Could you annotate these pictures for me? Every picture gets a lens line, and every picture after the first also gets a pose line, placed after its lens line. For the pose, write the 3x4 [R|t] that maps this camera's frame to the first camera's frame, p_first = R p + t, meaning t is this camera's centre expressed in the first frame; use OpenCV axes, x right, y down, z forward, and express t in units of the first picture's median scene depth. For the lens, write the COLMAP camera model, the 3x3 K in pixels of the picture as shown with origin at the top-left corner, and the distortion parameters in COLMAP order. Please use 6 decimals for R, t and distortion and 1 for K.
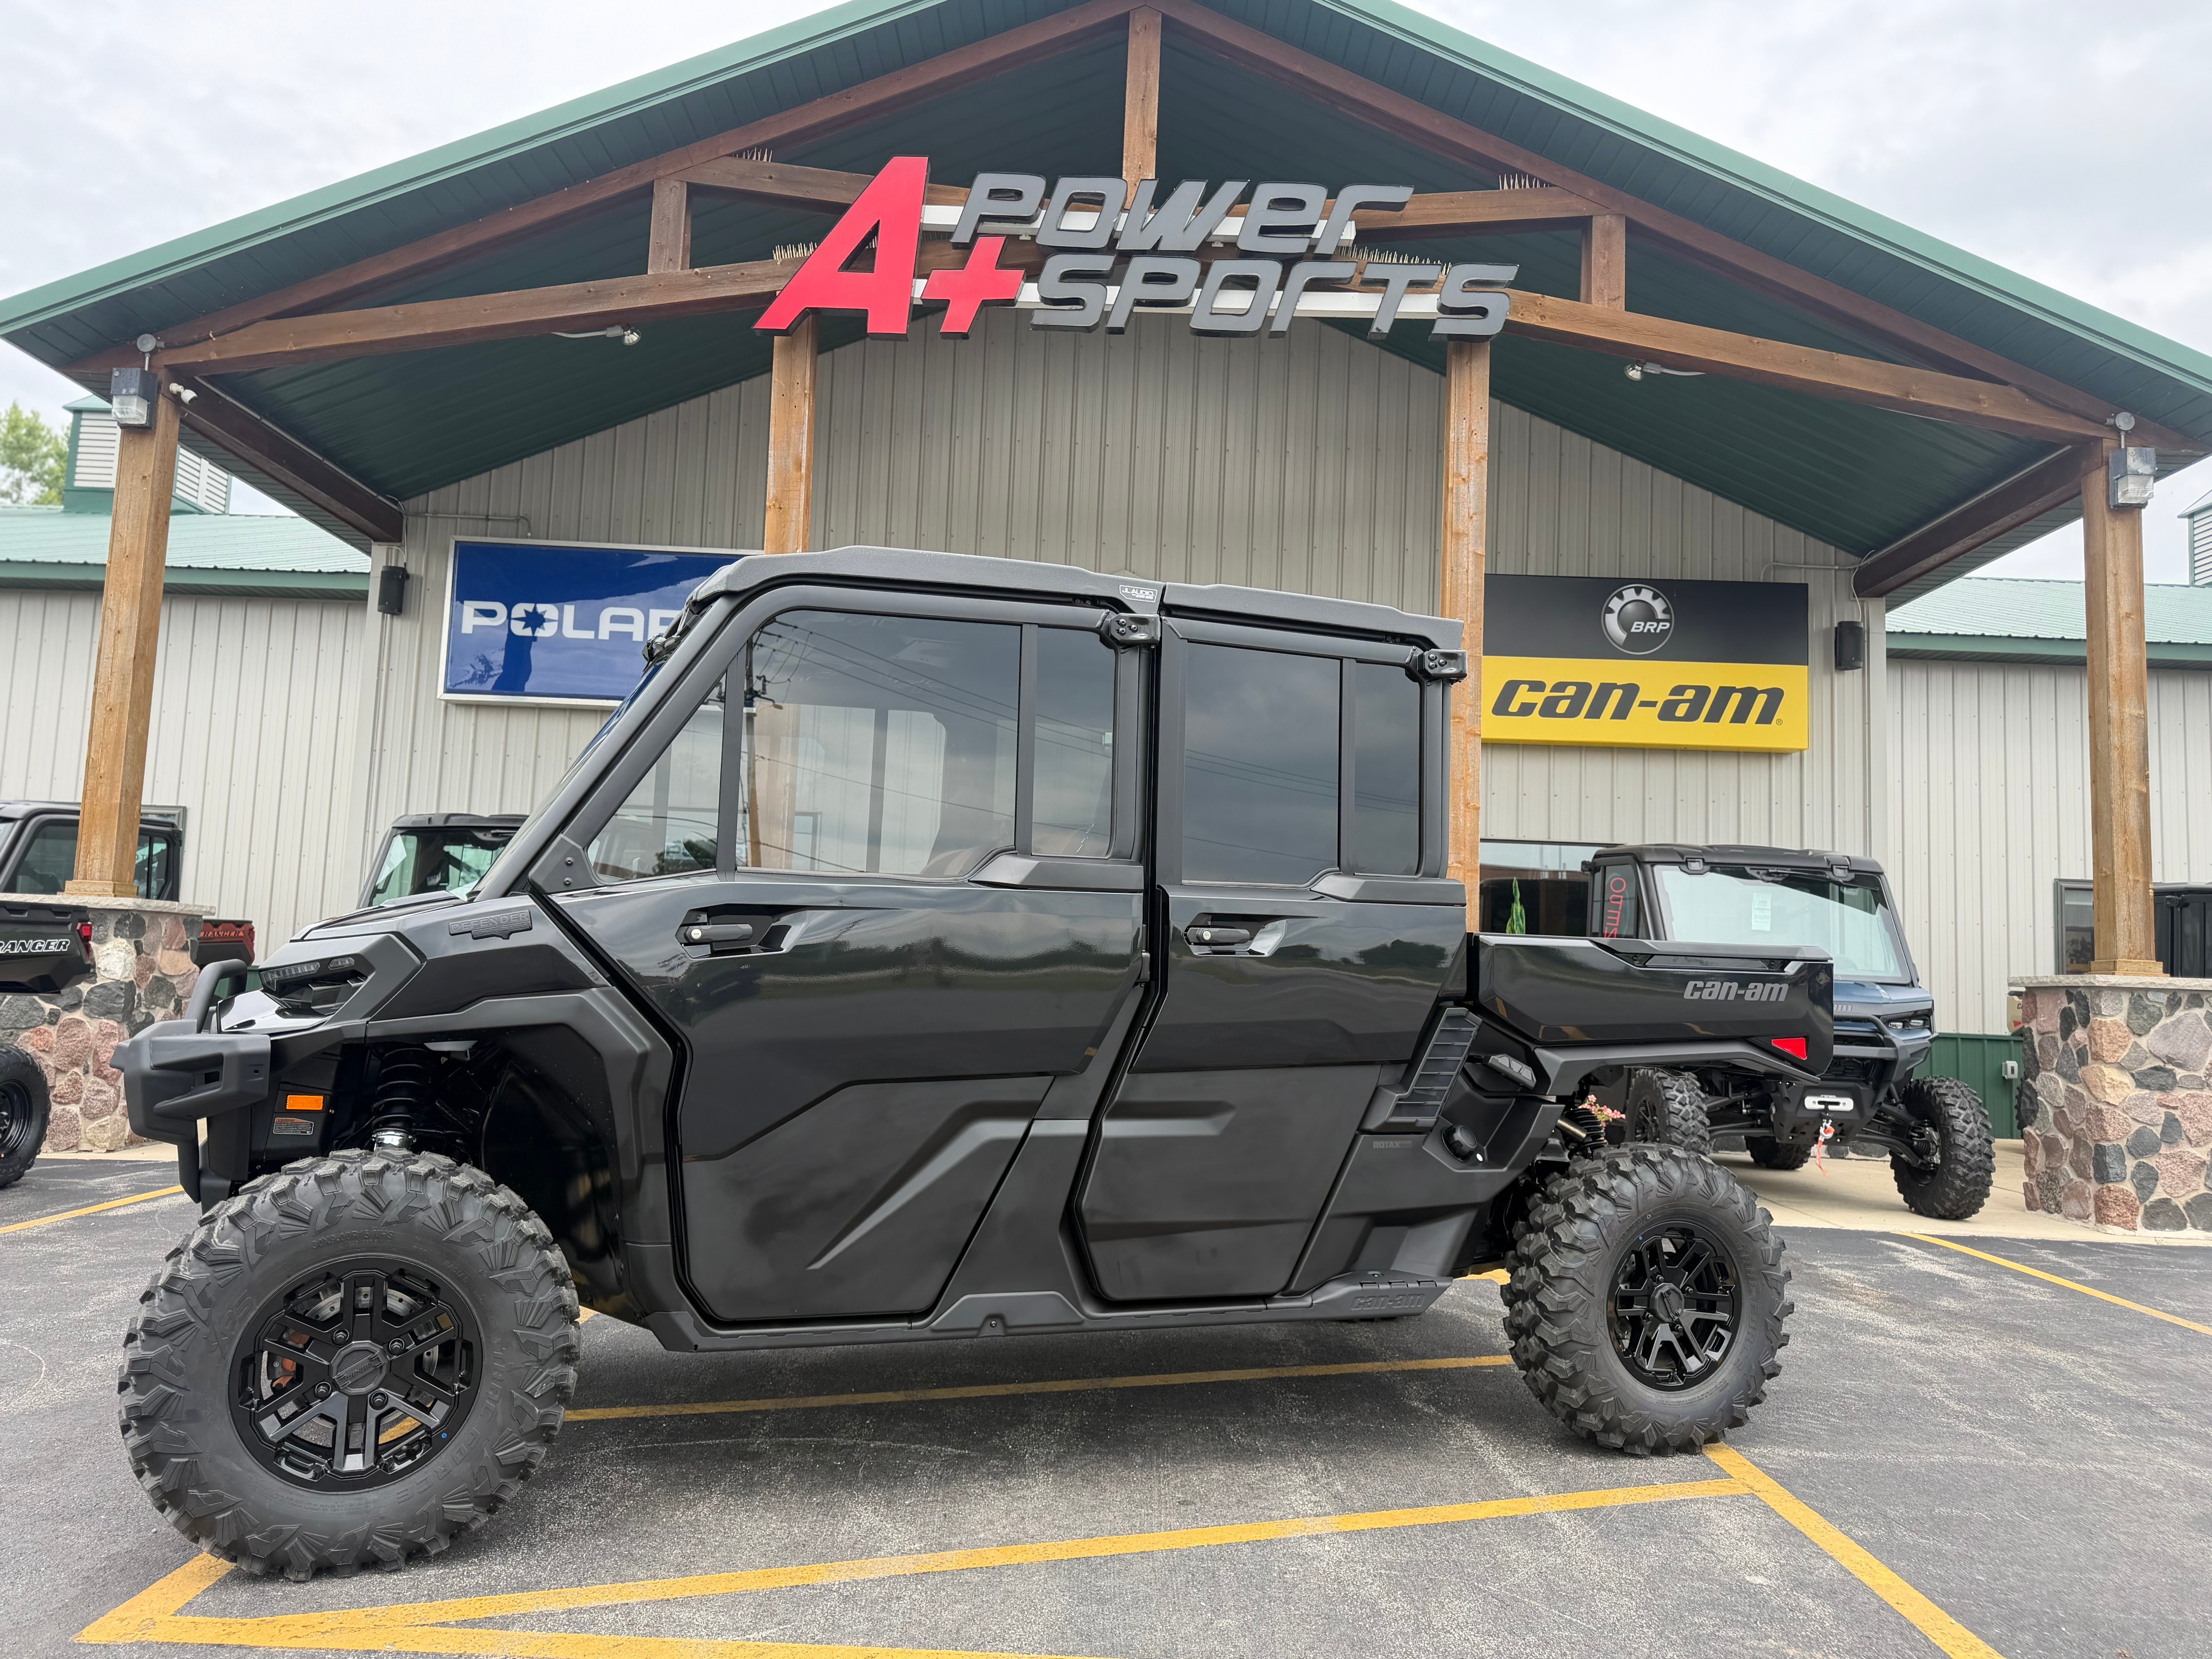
lens RADIAL K [[1561.8, 0, 1106.0], [0, 1561.8, 829.5], [0, 0, 1]] dist [0.000733, 0.000796]
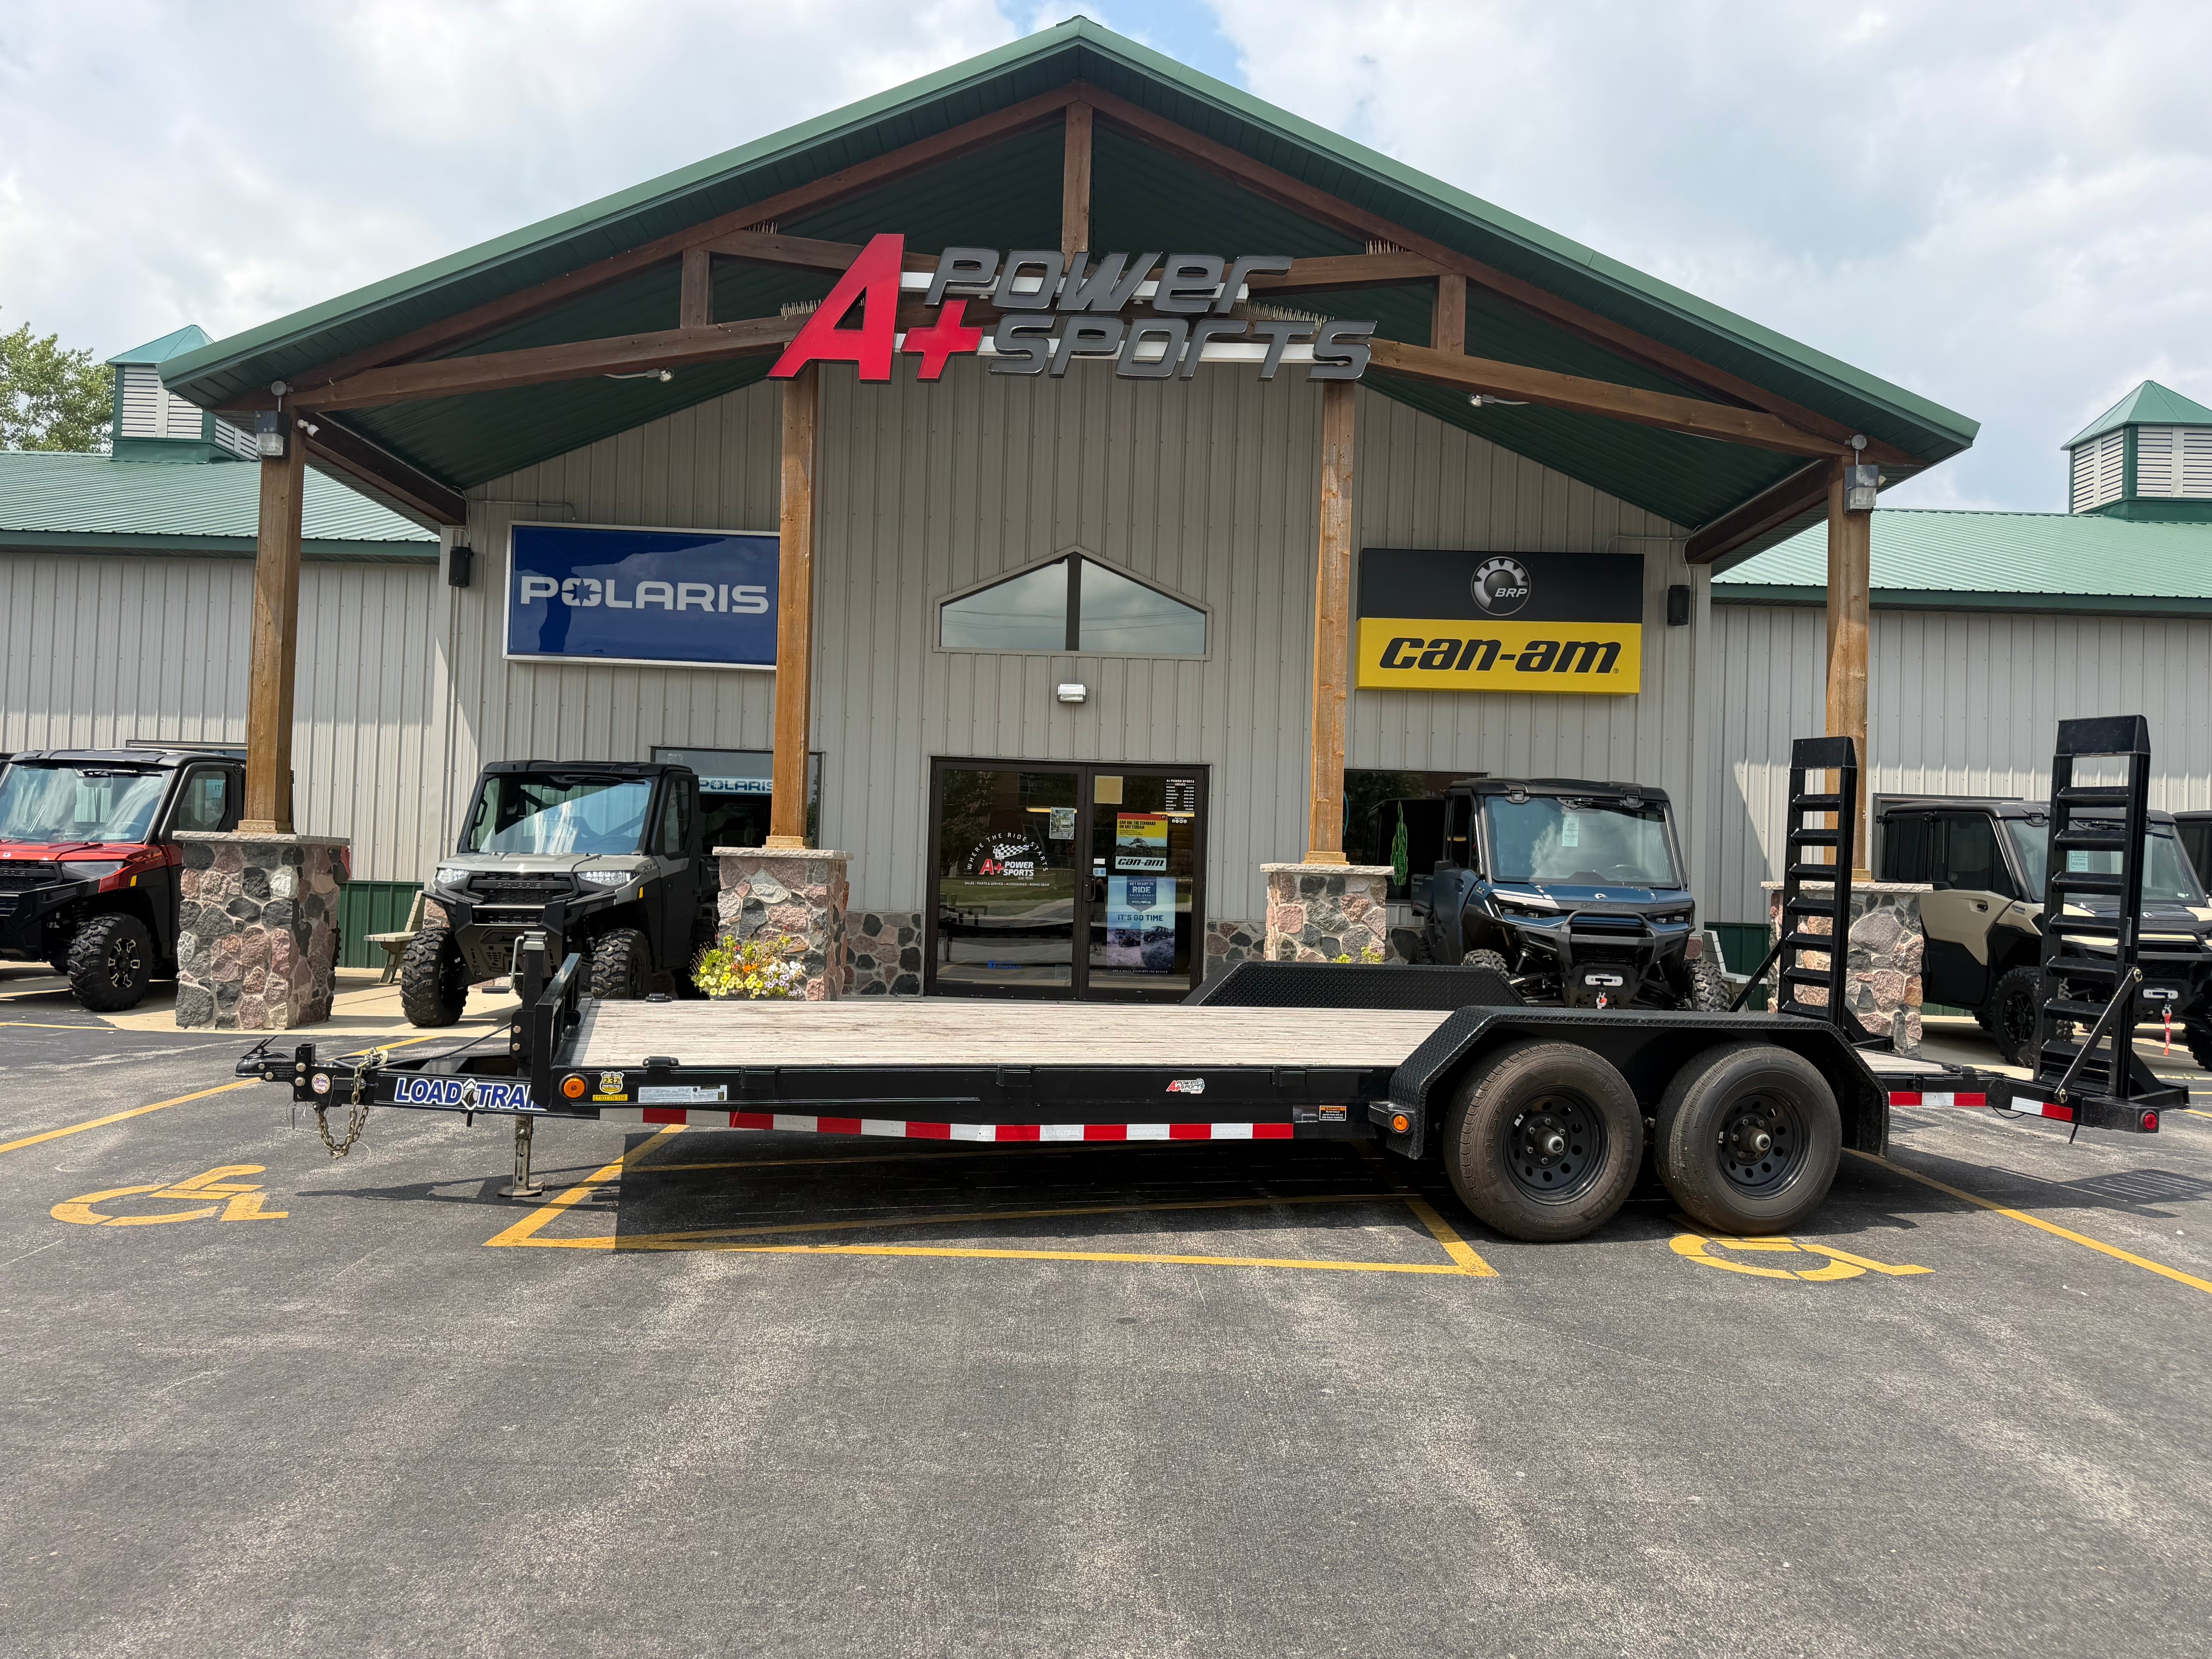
lens RADIAL K [[1538.3, 0, 1109.3], [0, 1538.3, 833.5], [0, 0, 1]] dist [0.009823, -0.009316]
pose [[0.999916, -0.008258, 0.009983, 0.032871], [0.007555, 0.997618, 0.068565, -0.036764], [-0.010525, -0.068484, 0.997597, -0.257533]]
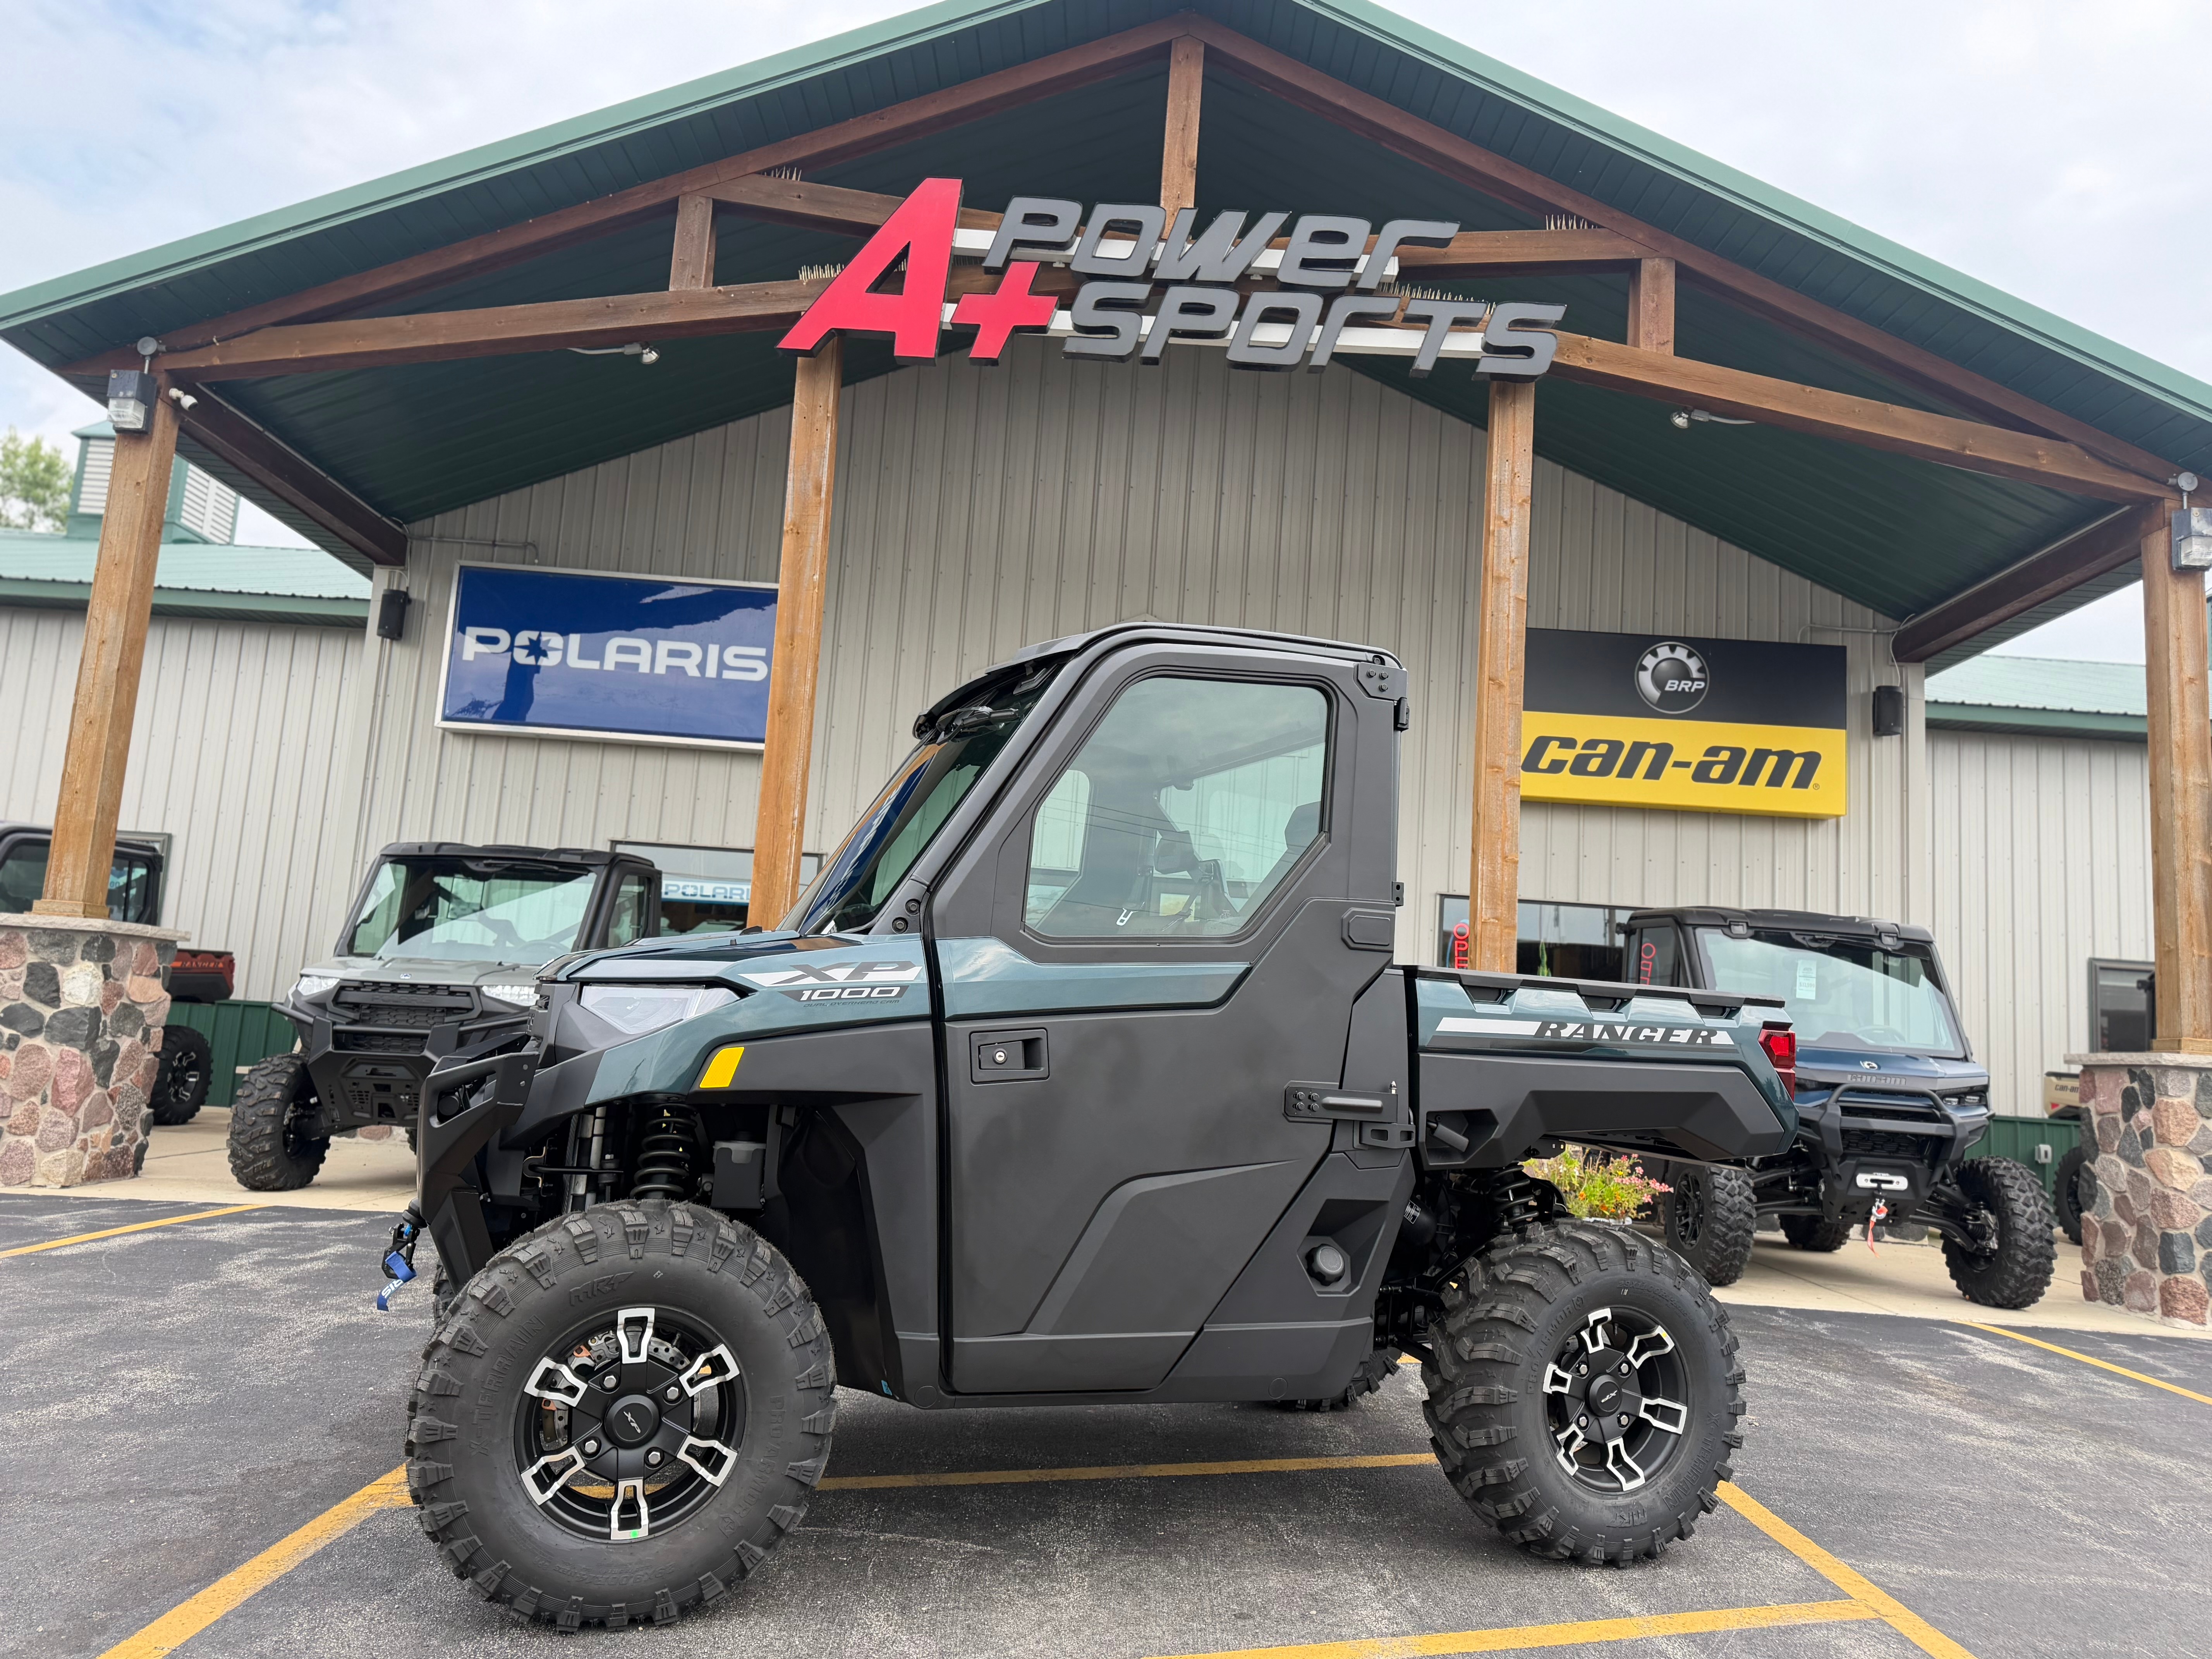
lens RADIAL K [[1560.6, 0, 1111.6], [0, 1560.6, 832.9], [0, 0, 1]] dist [0.005325, -0.004782]
pose [[0.999651, 0.026073, 0.004344, -0.014142], [-0.025888, 0.998935, -0.038193, 0.011028], [-0.005335, 0.038067, 0.999261, 0.042319]]
